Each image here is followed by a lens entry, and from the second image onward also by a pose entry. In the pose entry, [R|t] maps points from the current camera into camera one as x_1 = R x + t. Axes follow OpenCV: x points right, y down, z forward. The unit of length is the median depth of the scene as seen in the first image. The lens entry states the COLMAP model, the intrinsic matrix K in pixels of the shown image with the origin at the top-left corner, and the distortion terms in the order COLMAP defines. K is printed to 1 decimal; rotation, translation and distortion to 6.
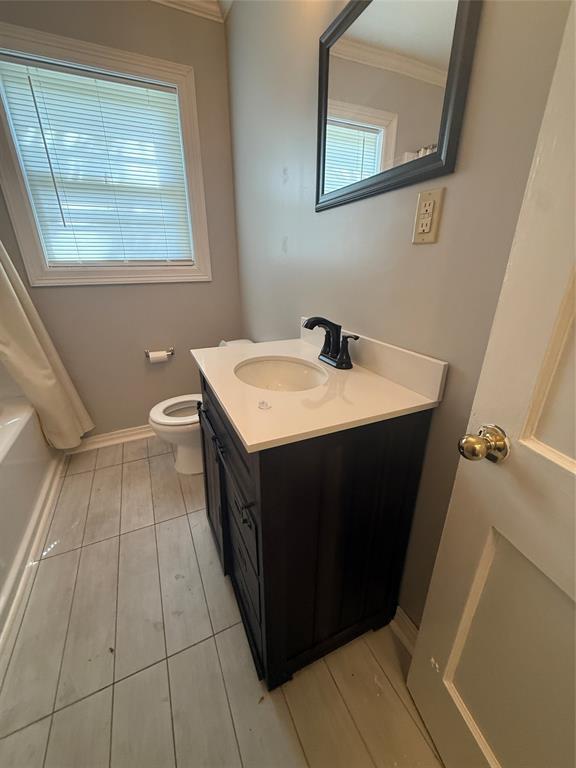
lens RADIAL K [[307.6, 0, 288.0], [0, 307.6, 384.0], [0, 0, 1]] dist [0.000890, 0.000142]
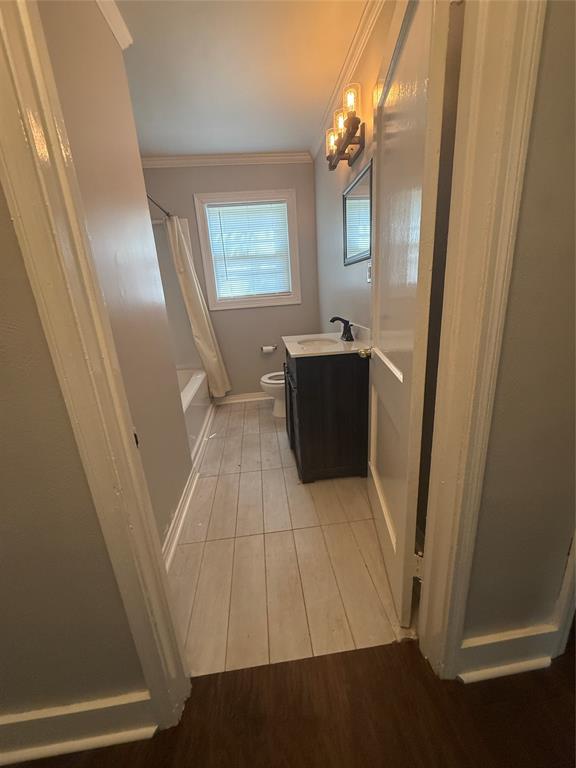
lens RADIAL K [[307.6, 0, 288.0], [0, 307.6, 384.0], [0, 0, 1]] dist [0.000890, 0.000142]
pose [[0.942832, 0.037661, -0.331135, 0.283711], [-0.061245, 0.996252, -0.061075, 0.225750], [0.327594, 0.077864, 0.941605, -0.613352]]
